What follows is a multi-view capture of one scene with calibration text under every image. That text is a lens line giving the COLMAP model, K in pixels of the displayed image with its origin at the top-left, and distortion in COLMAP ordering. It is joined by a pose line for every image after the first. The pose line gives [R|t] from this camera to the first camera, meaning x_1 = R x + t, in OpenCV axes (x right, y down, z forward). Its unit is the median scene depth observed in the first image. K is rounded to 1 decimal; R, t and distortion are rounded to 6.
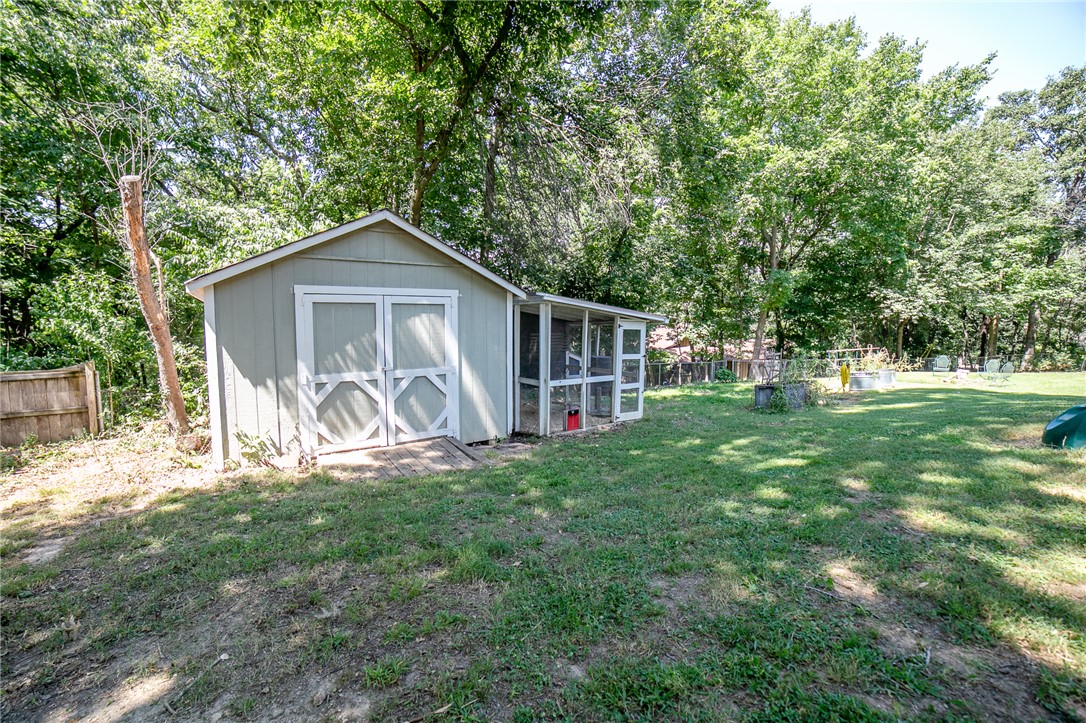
lens RADIAL K [[469.9, 0, 531.1], [0, 469.9, 344.5], [0, 0, 1]] dist [-0.020403, 0.000397]
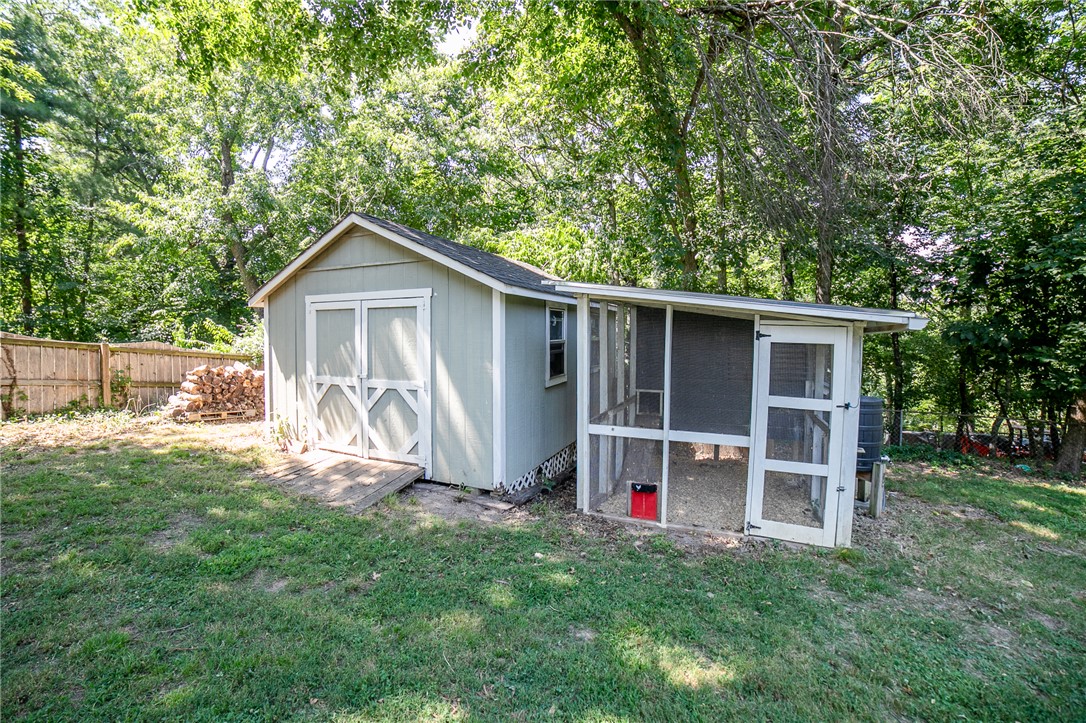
lens RADIAL K [[469.9, 0, 531.1], [0, 469.9, 344.5], [0, 0, 1]] dist [-0.020403, 0.000397]
pose [[0.492848, 0.028775, -0.869639, 0.667043], [-0.039120, 0.999175, 0.010891, -0.035773], [0.869236, 0.028652, 0.493567, 0.791301]]
